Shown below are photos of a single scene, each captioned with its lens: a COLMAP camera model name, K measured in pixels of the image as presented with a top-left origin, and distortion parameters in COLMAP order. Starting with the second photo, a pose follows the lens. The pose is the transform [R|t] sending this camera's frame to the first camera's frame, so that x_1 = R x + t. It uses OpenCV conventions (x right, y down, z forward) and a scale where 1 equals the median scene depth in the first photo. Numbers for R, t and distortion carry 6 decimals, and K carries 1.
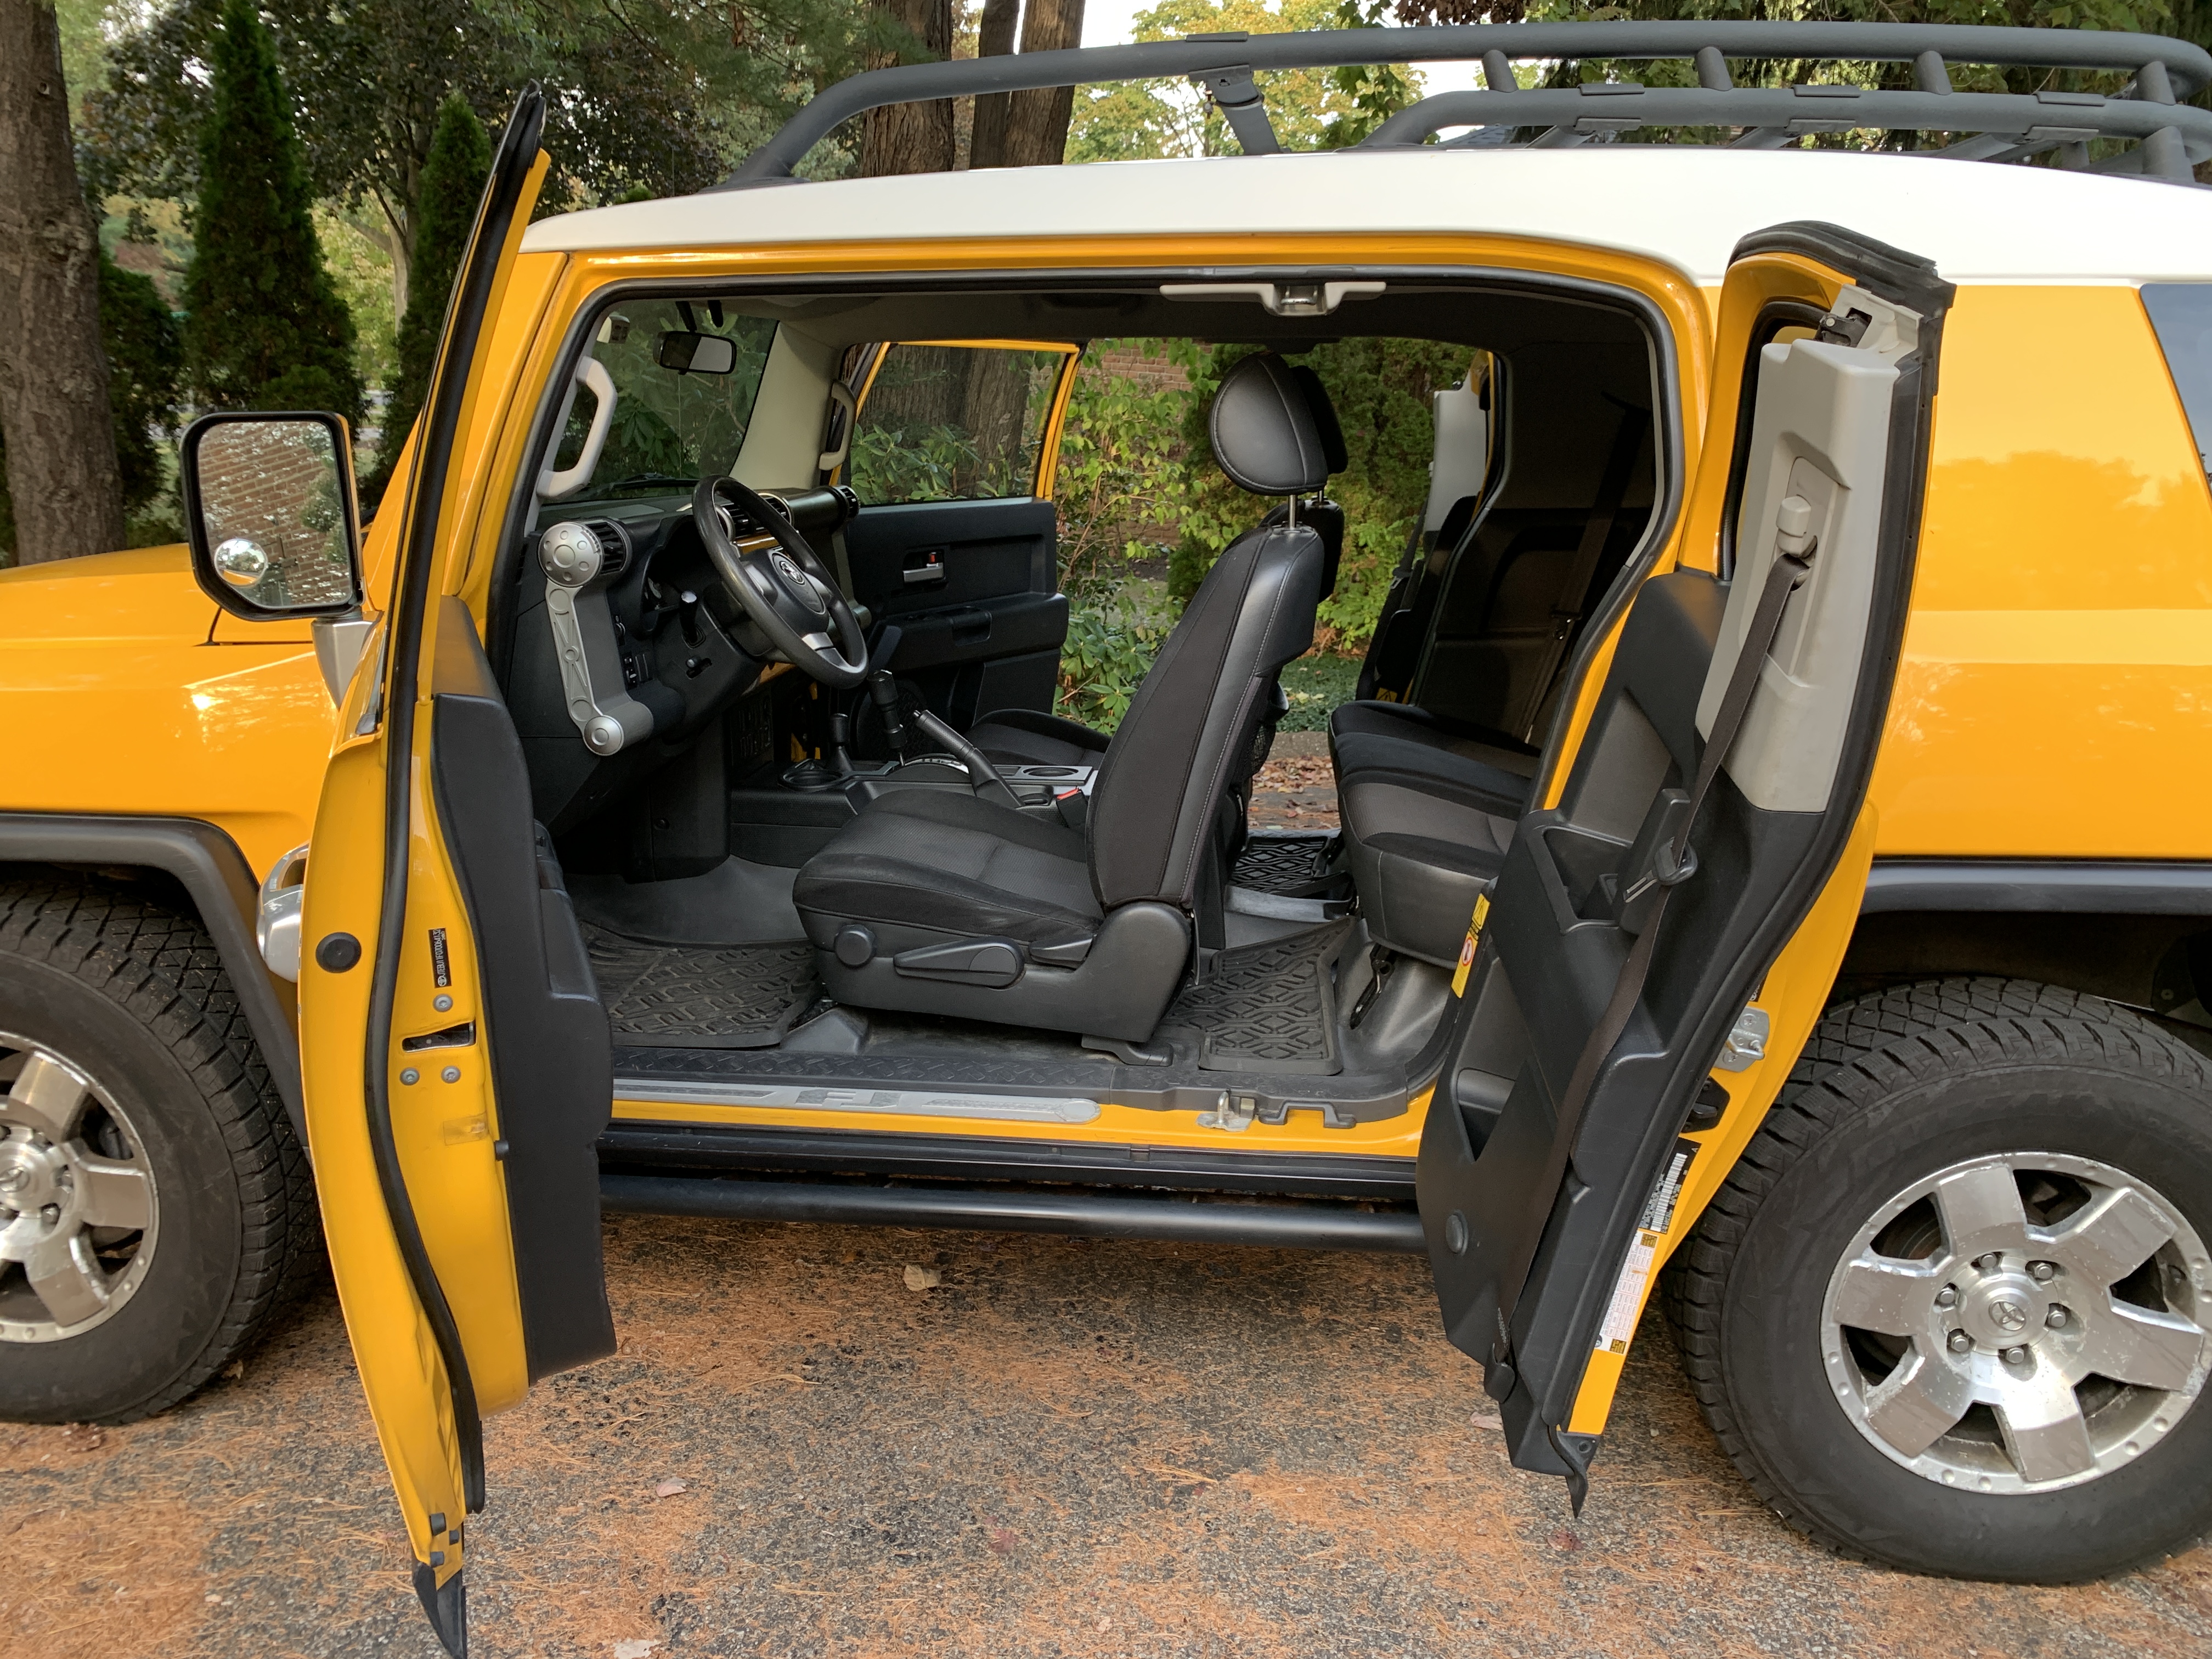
lens RADIAL K [[1685.8, 0, 1101.8], [0, 1685.8, 825.6], [0, 0, 1]] dist [0.041043, -0.034804]
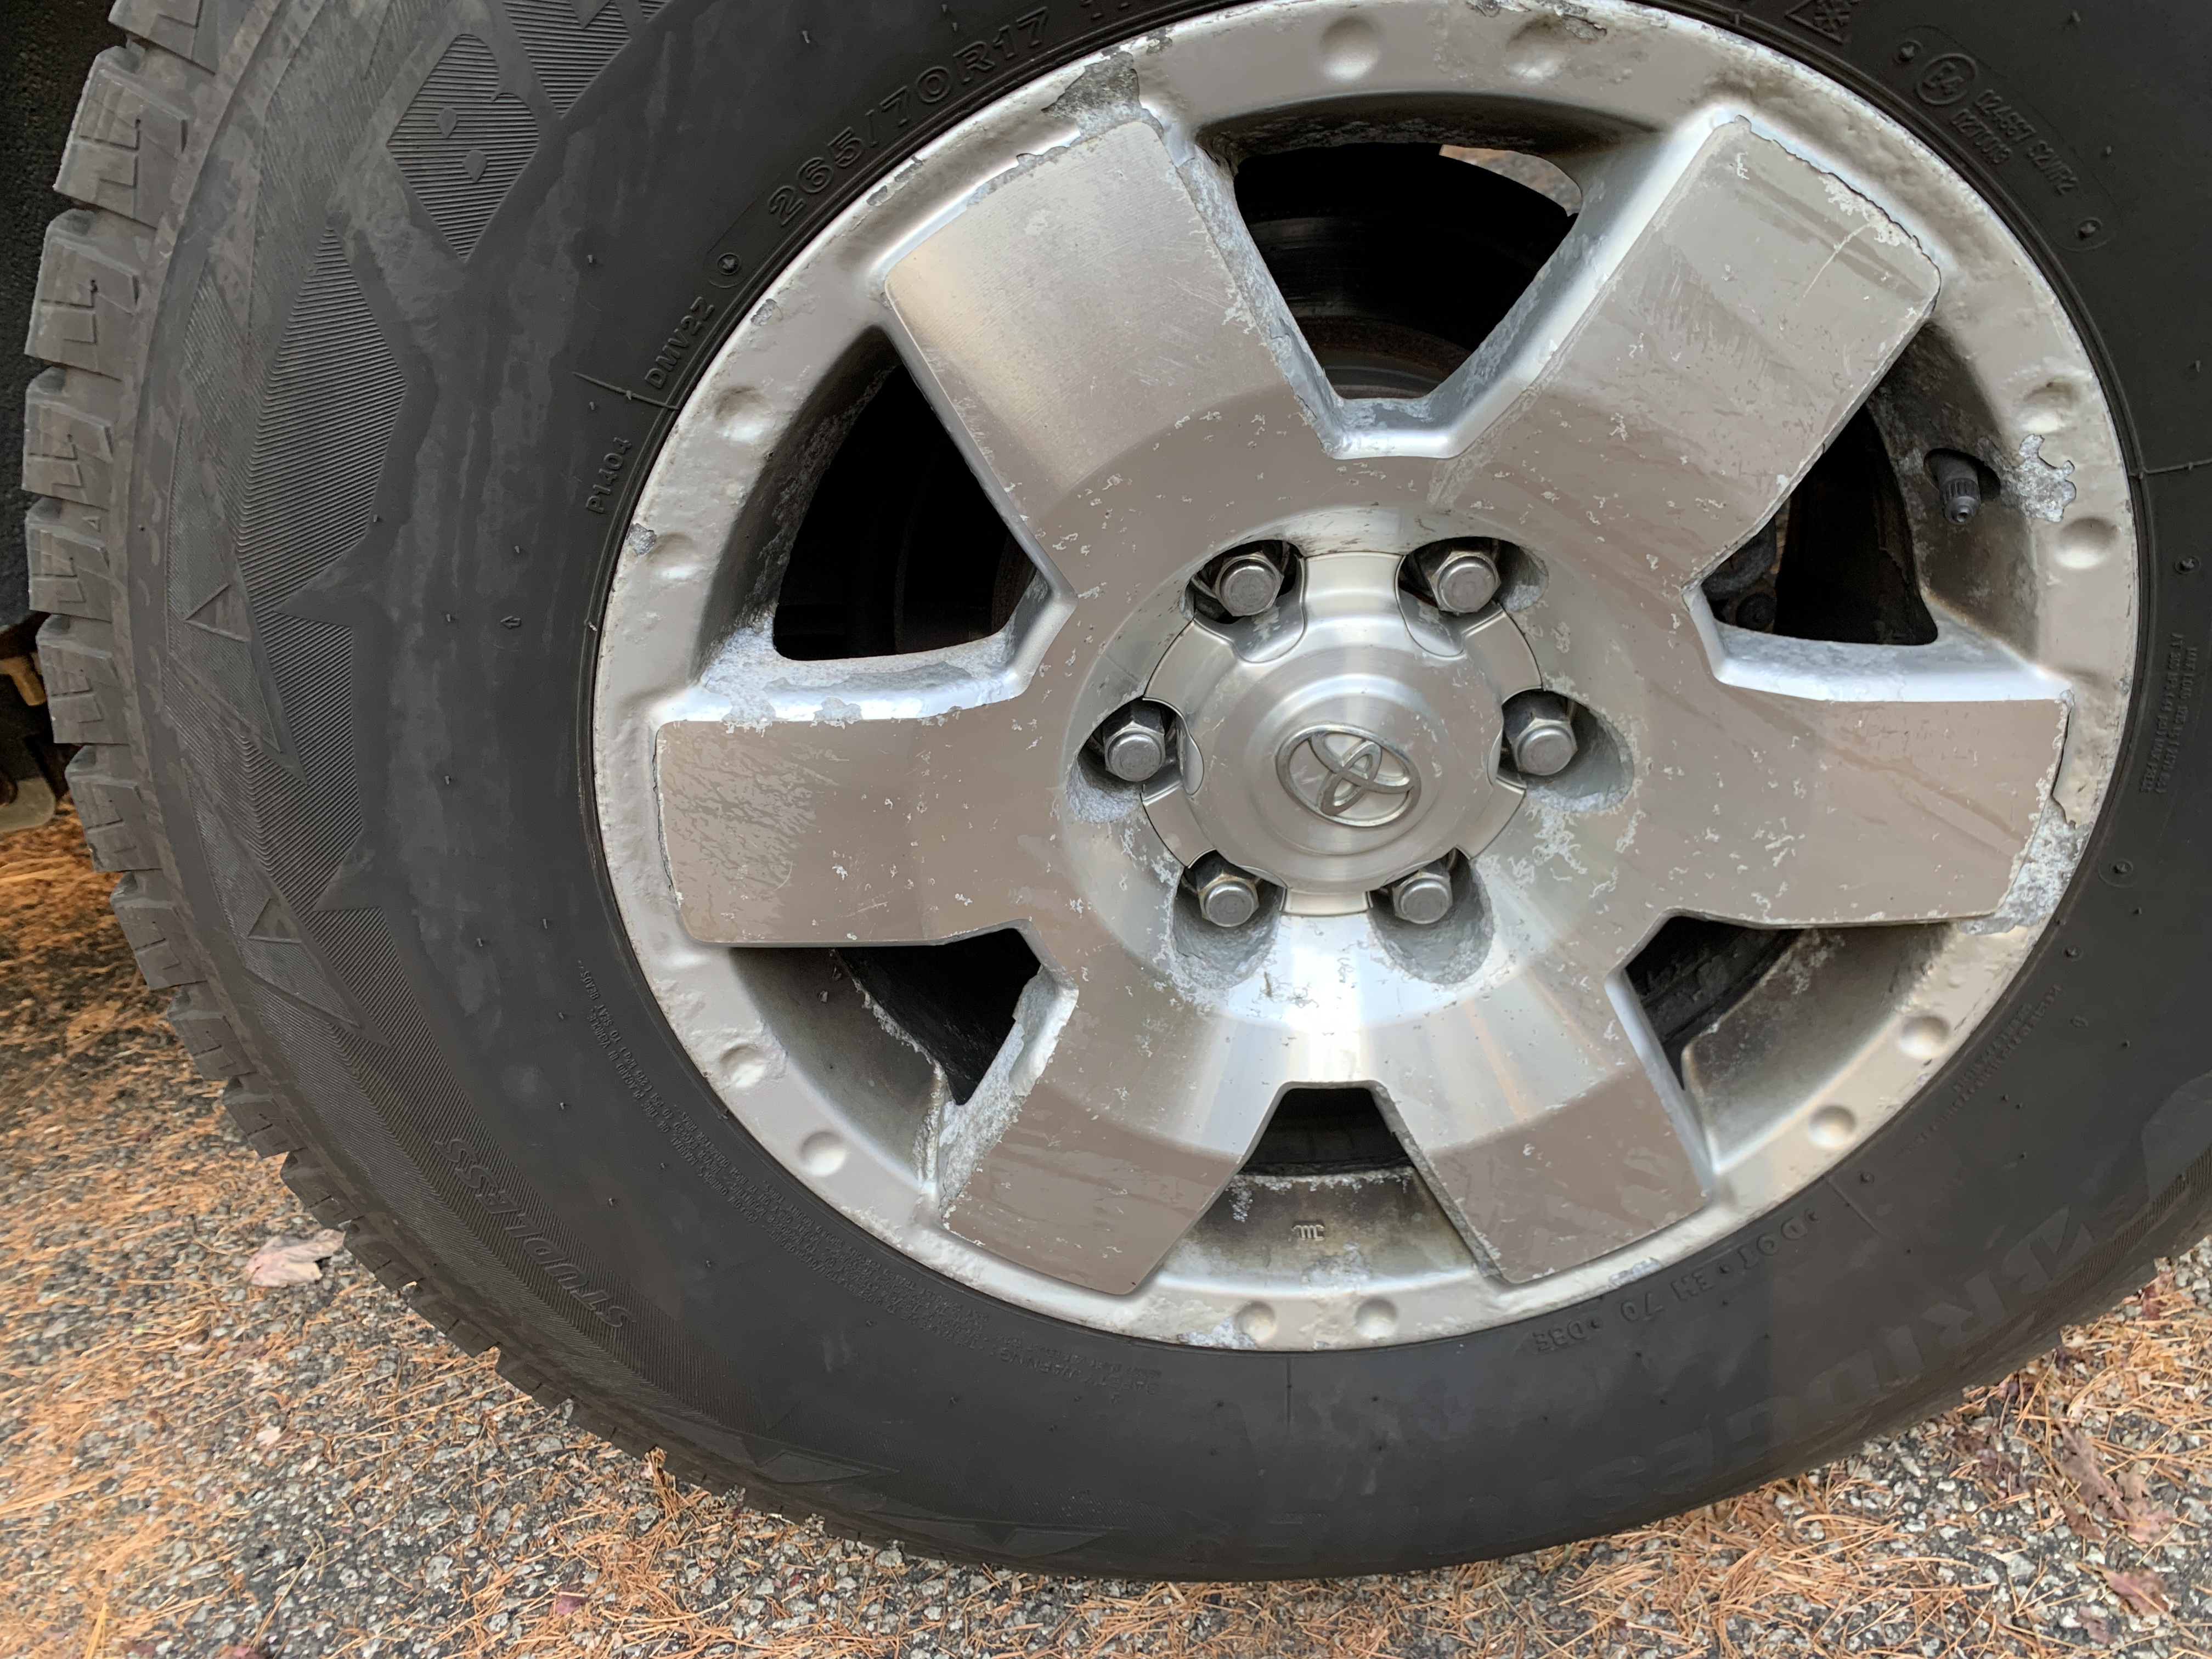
lens RADIAL K [[1685.8, 0, 1108.3], [0, 1685.8, 836.7], [0, 0, 1]] dist [0.041043, -0.034804]
pose [[0.977025, -0.208868, 0.042379, 0.482569], [0.186228, 0.933375, 0.306806, 0.209566], [-0.103638, -0.291865, 0.950828, 0.755110]]
